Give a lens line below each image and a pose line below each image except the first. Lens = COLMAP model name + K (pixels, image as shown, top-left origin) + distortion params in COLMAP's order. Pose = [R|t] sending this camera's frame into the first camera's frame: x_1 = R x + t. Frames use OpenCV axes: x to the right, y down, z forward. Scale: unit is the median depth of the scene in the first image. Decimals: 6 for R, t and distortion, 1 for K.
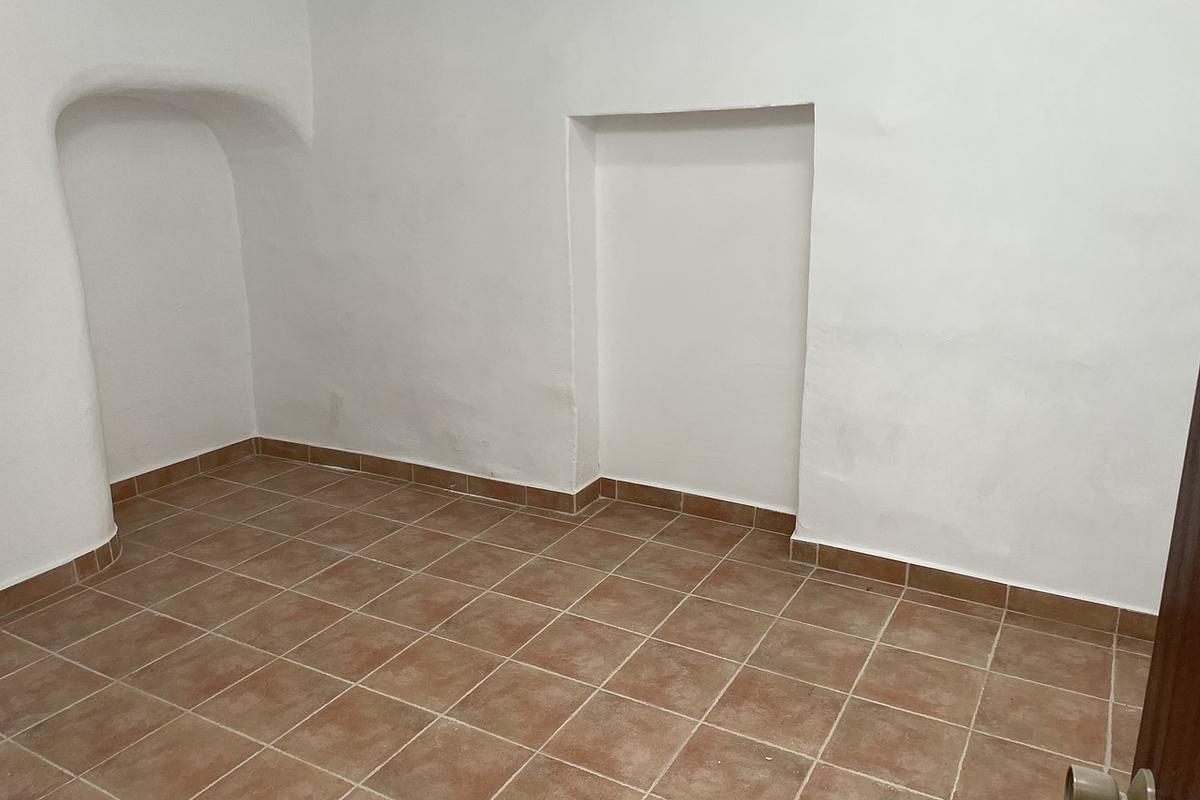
lens RADIAL K [[900.4, 0, 600.4], [0, 900.4, 399.9], [0, 0, 1]] dist [0.077572, -0.096971]
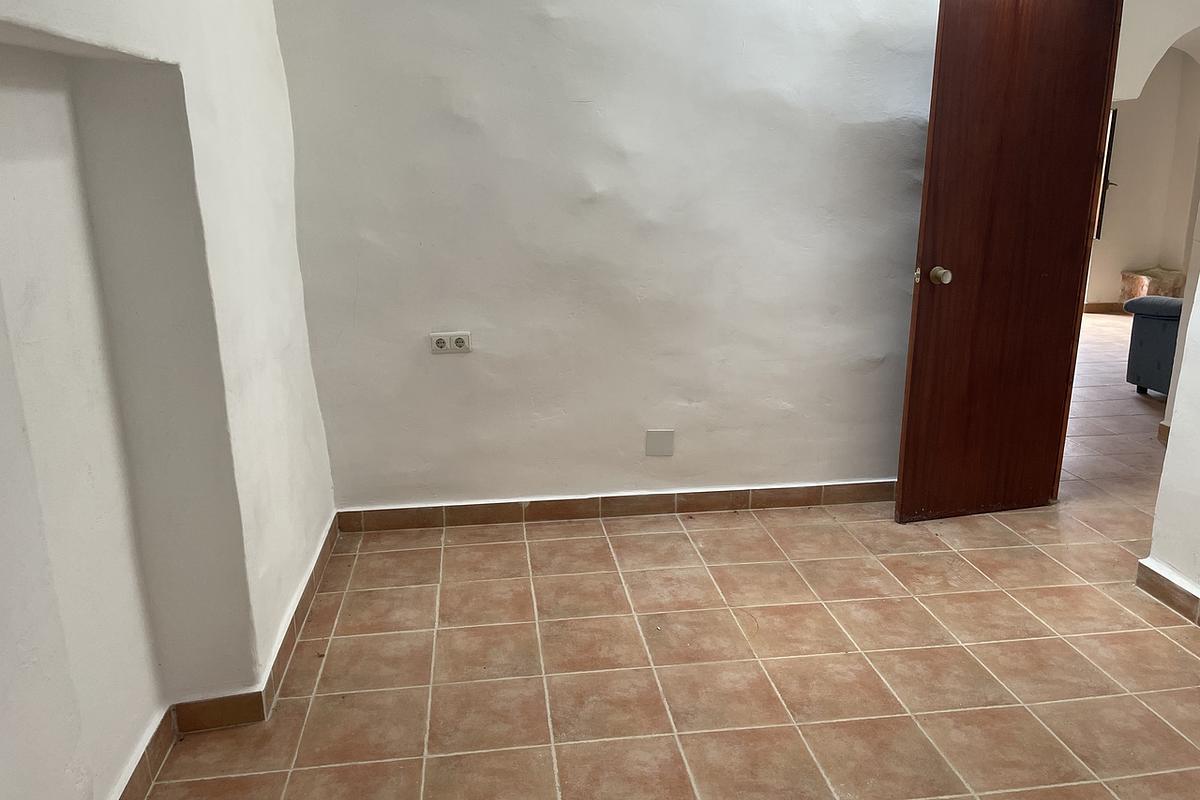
lens RADIAL K [[900.4, 0, 601.6], [0, 900.4, 399.5], [0, 0, 1]] dist [0.077572, -0.096971]
pose [[-0.607058, -0.188501, 0.771977, -0.593256], [0.229017, 0.888741, 0.397104, -0.351768], [-0.760941, 0.417861, -0.496347, 1.378338]]
